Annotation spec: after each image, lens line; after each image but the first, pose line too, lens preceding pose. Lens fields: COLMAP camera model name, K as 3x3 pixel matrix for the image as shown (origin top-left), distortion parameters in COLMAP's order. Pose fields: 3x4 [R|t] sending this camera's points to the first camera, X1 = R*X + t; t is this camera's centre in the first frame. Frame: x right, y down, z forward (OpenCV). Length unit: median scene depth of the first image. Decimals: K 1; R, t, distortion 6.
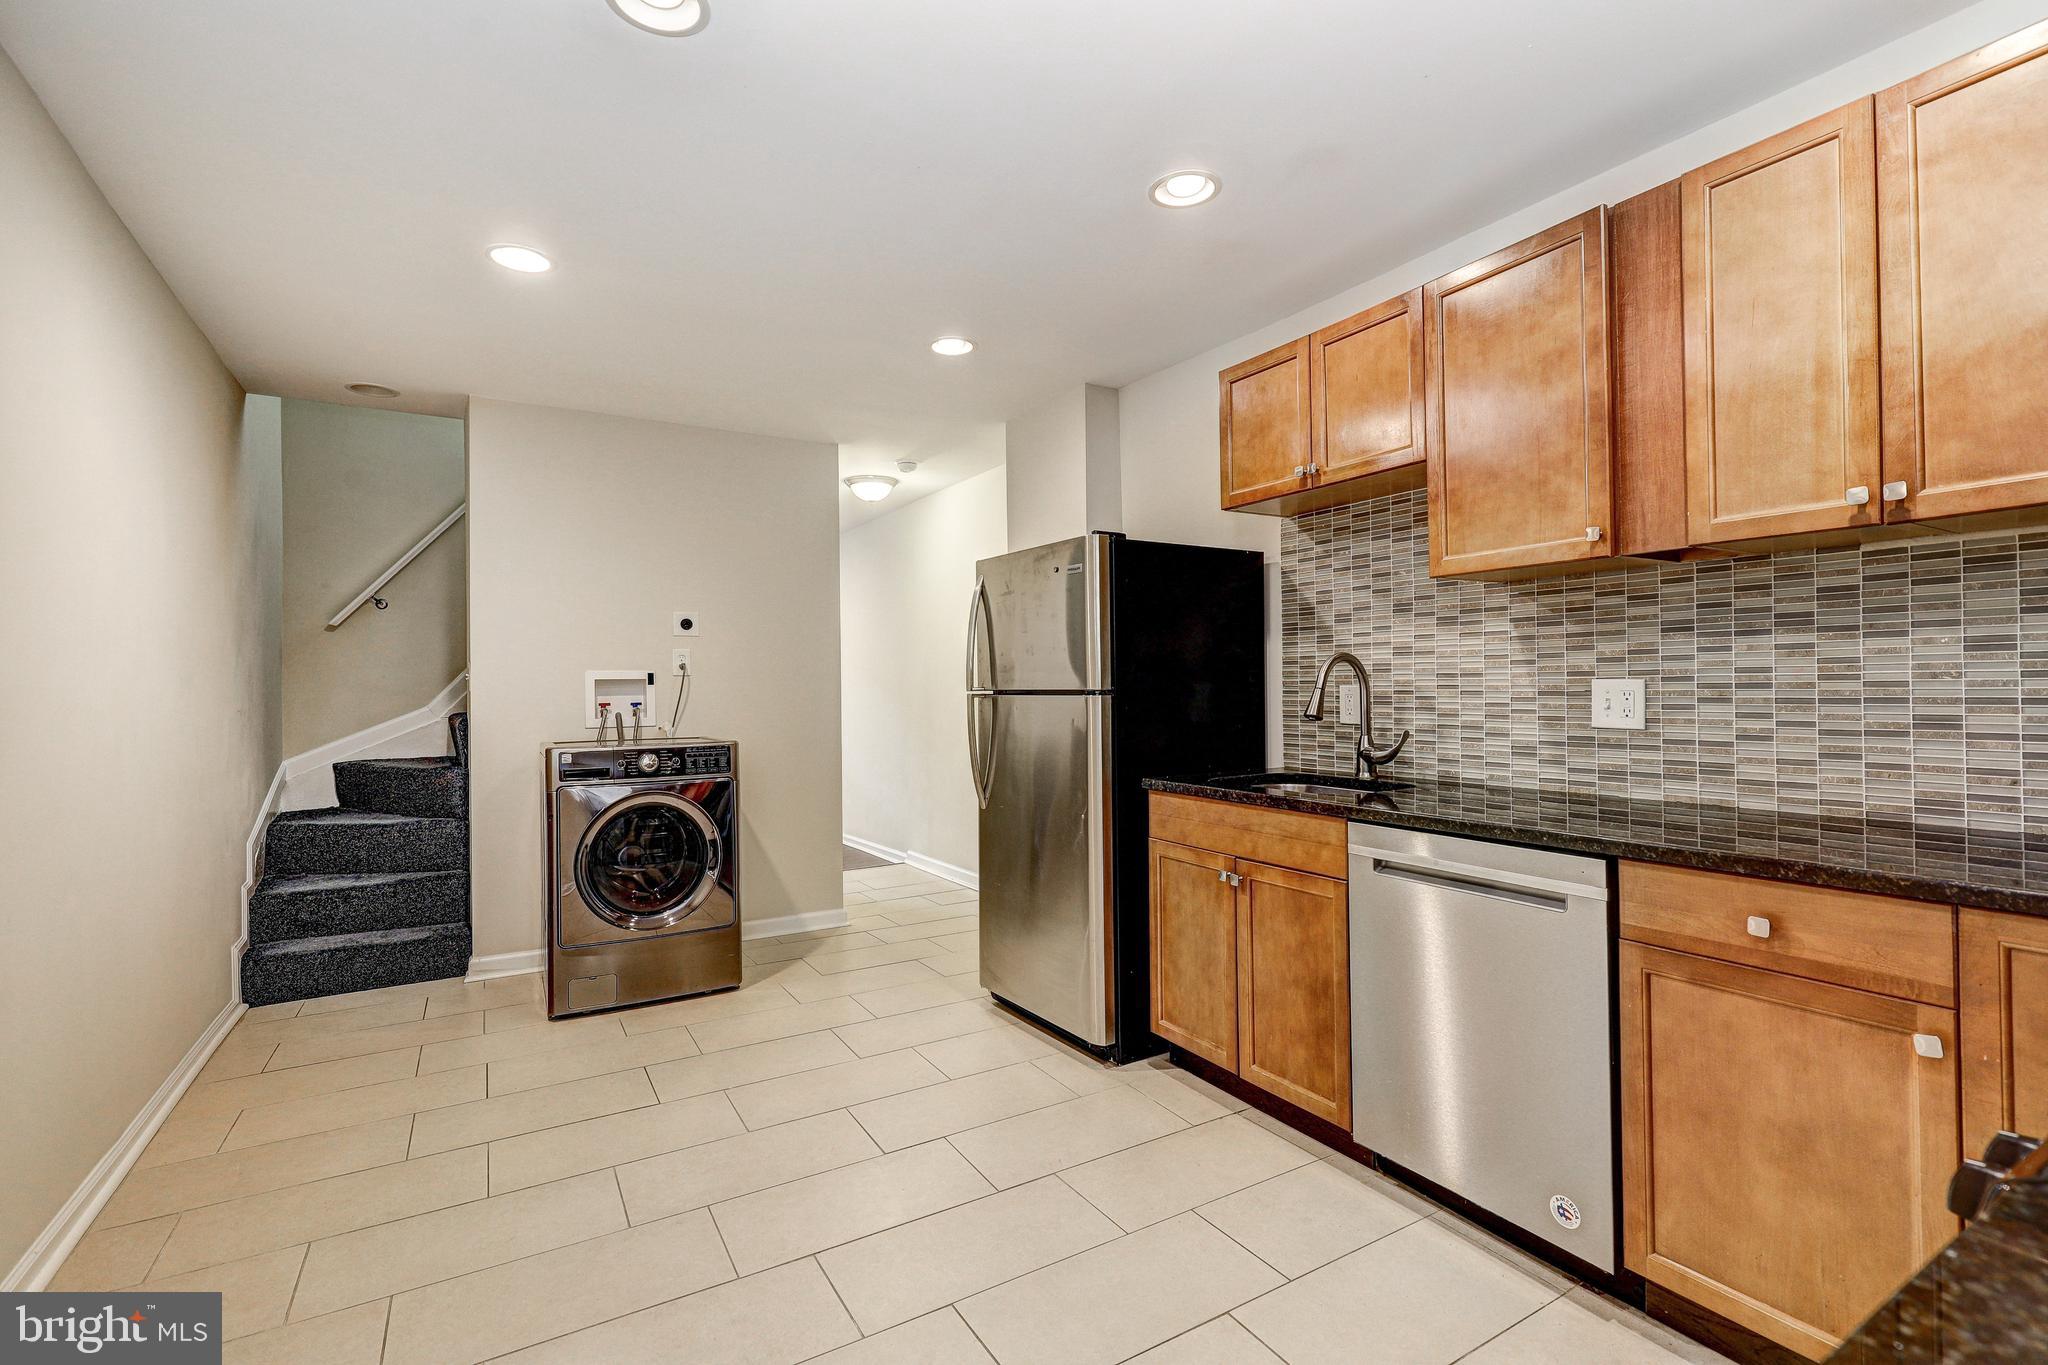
lens RADIAL K [[925.0, 0, 1031.6], [0, 925.0, 681.4], [0, 0, 1]] dist [0.002235, -0.000148]
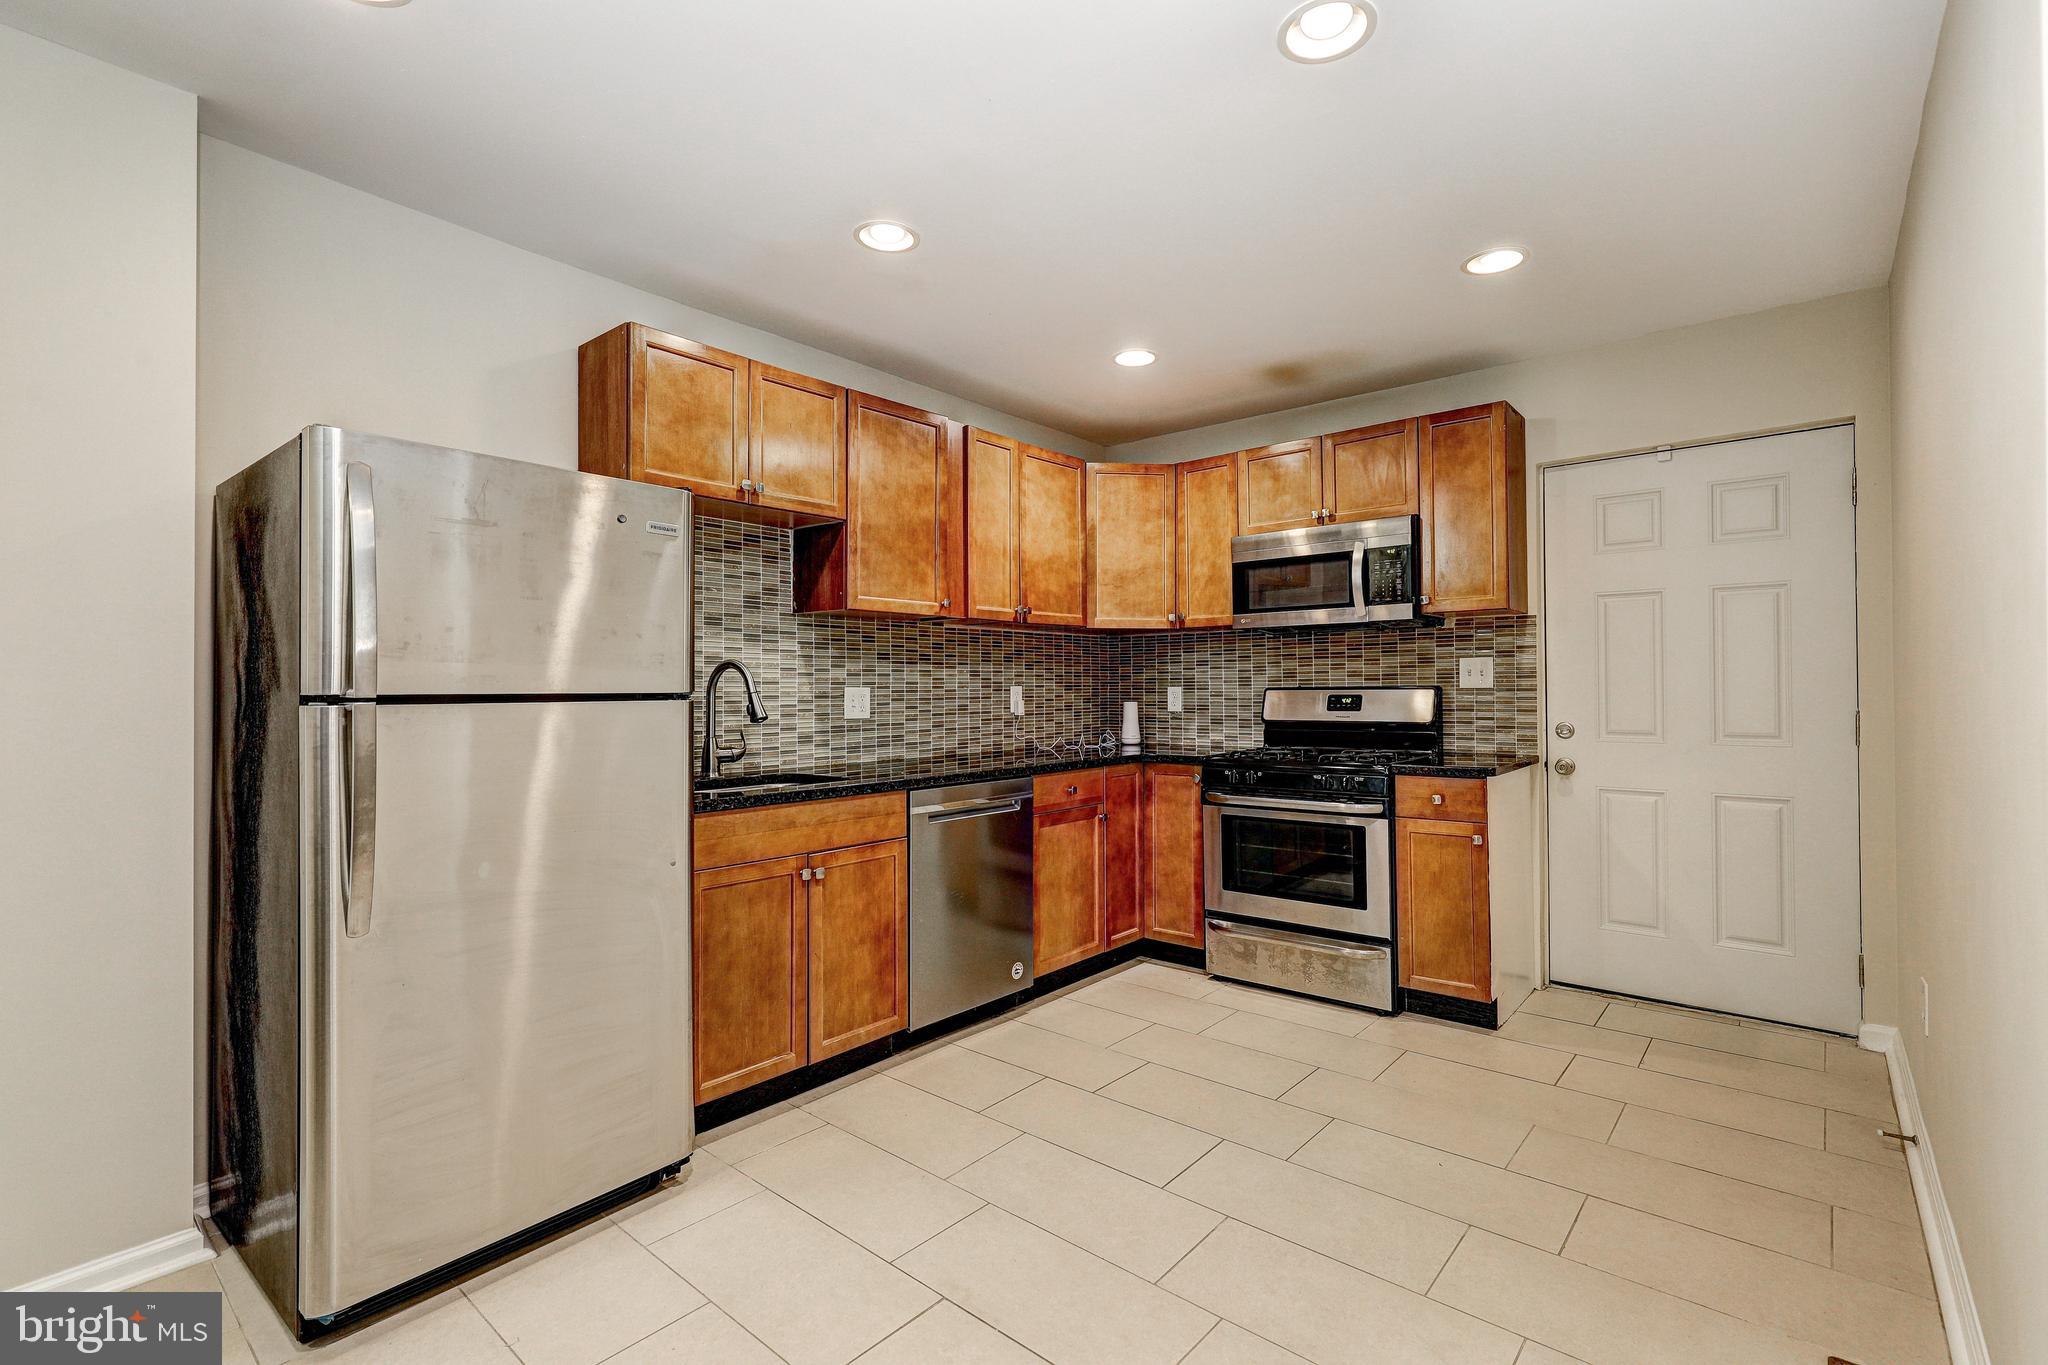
lens RADIAL K [[925.0, 0, 1031.6], [0, 925.0, 681.4], [0, 0, 1]] dist [0.002235, -0.000148]
pose [[-0.314076, 0.020306, 0.949181, -0.920338], [0.004477, 0.999792, -0.019907, 0.019564], [-0.949387, -0.002003, -0.314102, 1.179234]]
